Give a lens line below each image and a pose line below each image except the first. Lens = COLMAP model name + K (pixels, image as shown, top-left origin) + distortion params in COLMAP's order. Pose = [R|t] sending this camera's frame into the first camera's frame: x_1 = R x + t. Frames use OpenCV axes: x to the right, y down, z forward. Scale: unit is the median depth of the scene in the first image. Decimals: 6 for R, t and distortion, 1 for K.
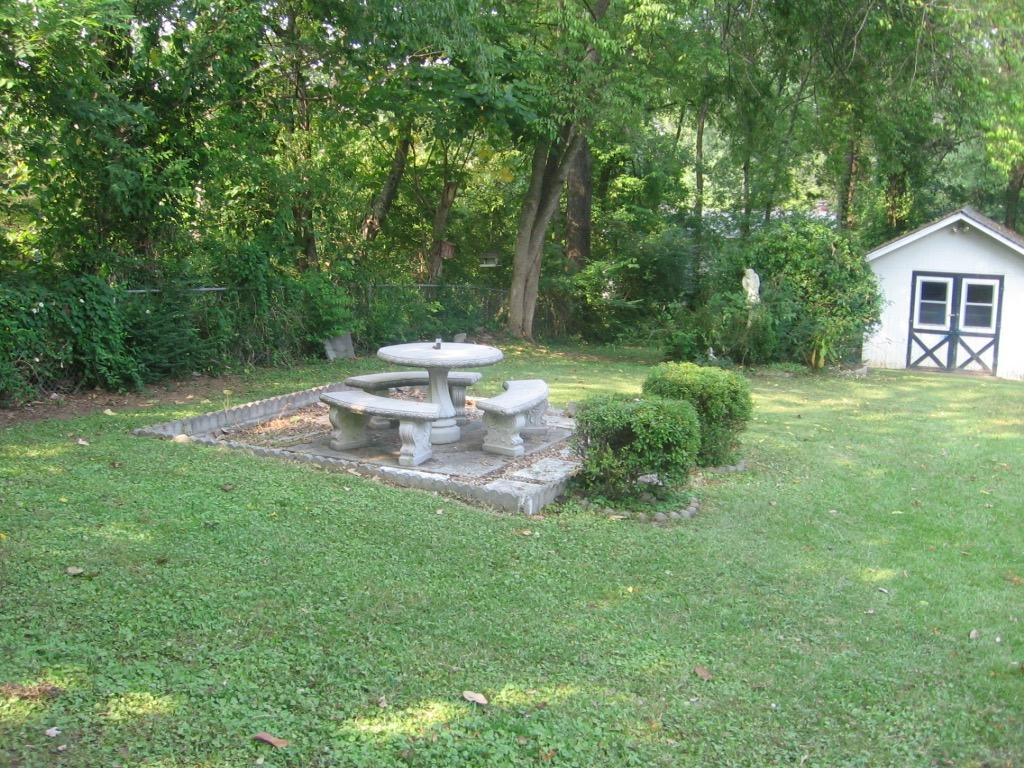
lens RADIAL K [[1076.3, 0, 507.8], [0, 1076.3, 387.0], [0, 0, 1]] dist [-0.142788, 0.100915]
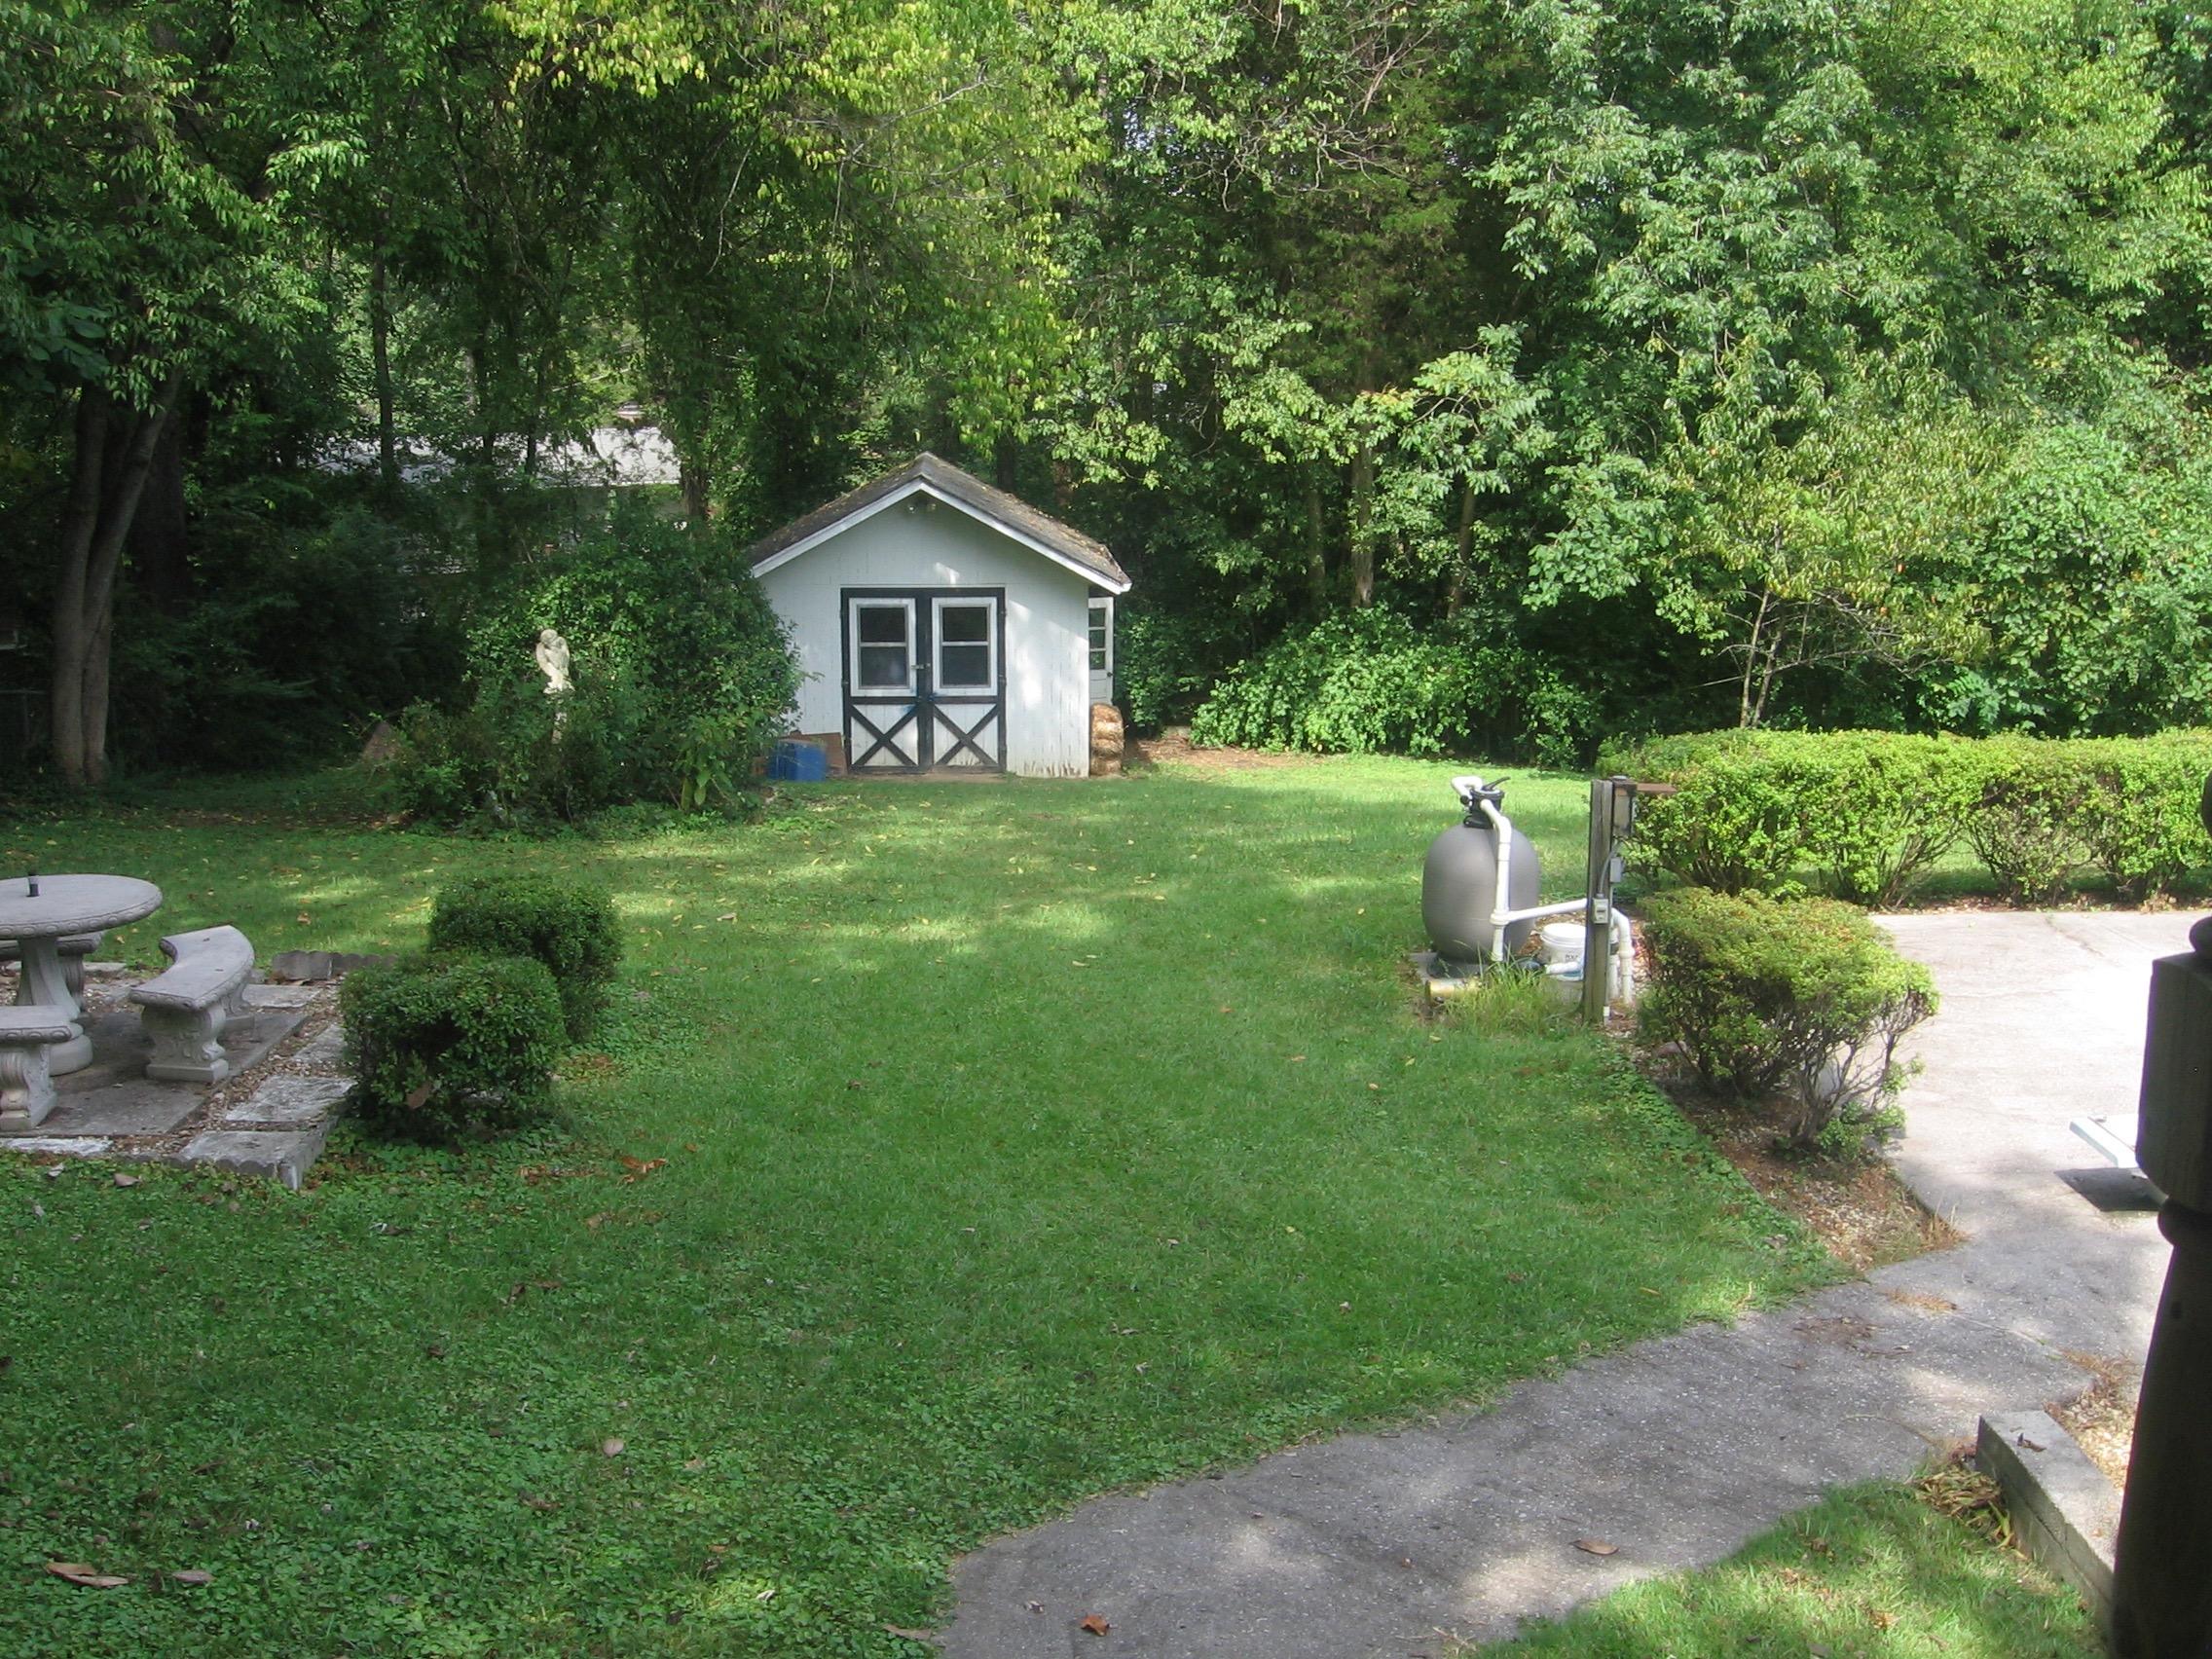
lens RADIAL K [[2325.0, 0, 1096.9], [0, 2325.0, 836.1], [0, 0, 1]] dist [-0.142788, 0.100915]
pose [[0.884430, -0.100512, 0.455720, -0.050943], [0.088752, 0.994935, 0.047195, -0.033904], [-0.458155, -0.001295, 0.888871, -0.105639]]
